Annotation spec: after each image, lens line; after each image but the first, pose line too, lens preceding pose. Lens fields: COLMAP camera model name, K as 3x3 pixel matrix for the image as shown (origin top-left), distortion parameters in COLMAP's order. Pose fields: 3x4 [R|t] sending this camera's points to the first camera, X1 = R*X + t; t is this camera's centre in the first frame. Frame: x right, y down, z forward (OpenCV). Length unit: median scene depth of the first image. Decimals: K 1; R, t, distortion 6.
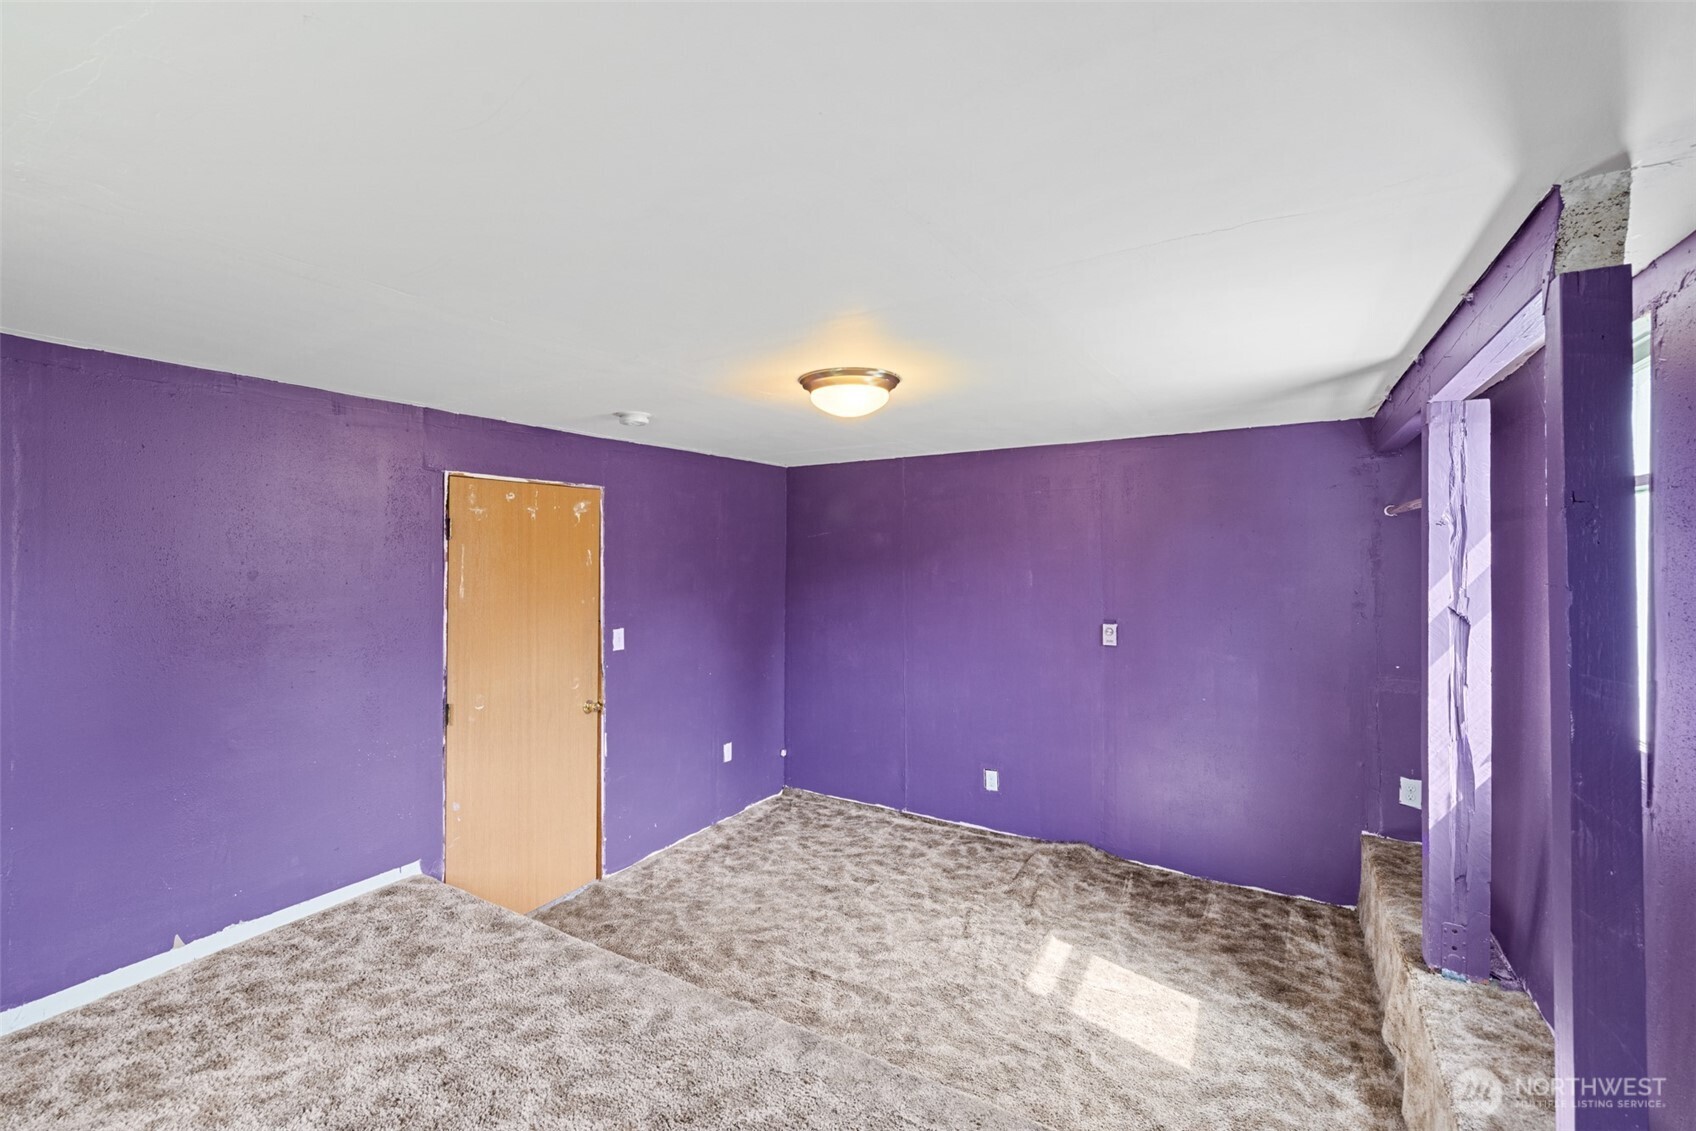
lens RADIAL K [[753.2, 0, 846.5], [0, 753.2, 554.4], [0, 0, 1]] dist [0.016849, 0.000014]
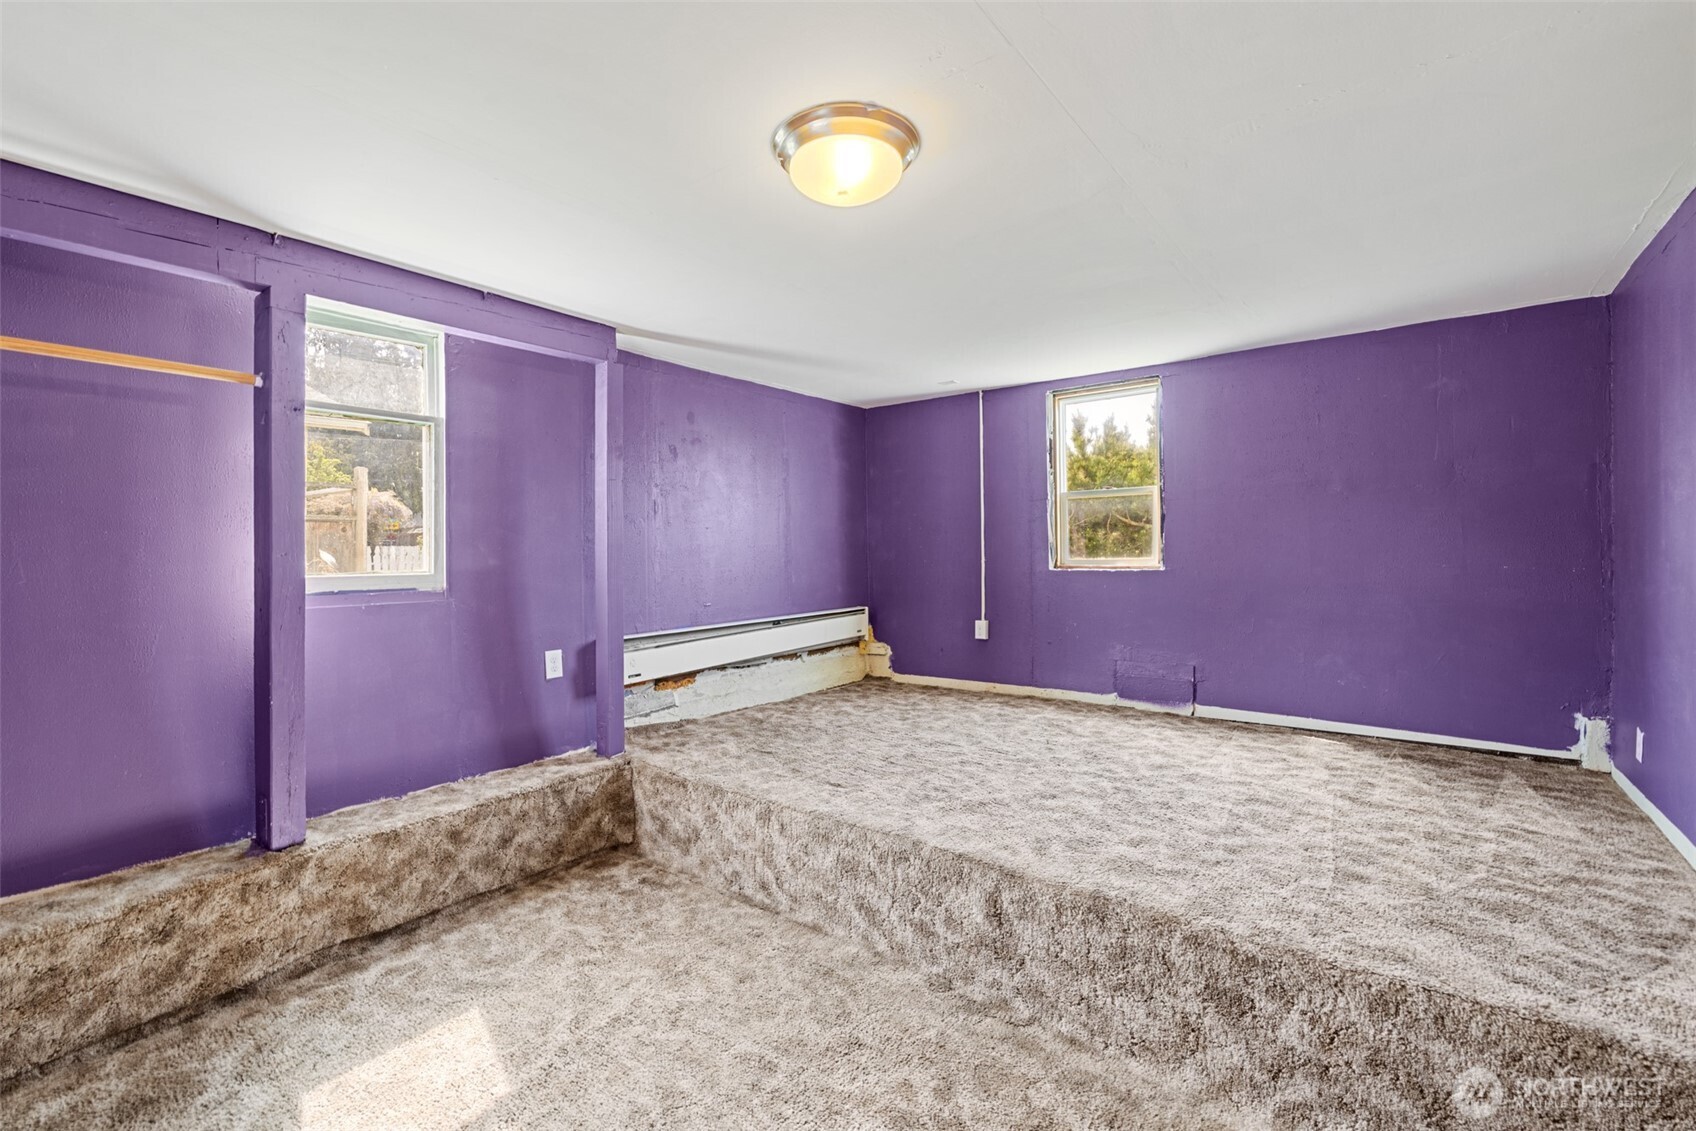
lens RADIAL K [[753.2, 0, 847.2], [0, 753.2, 553.6], [0, 0, 1]] dist [0.016849, 0.000014]
pose [[-0.993221, 0.010633, 0.115755, -0.089626], [0.012150, 0.999849, 0.012413, 0.156660], [-0.115606, 0.013735, -0.993200, 1.952075]]
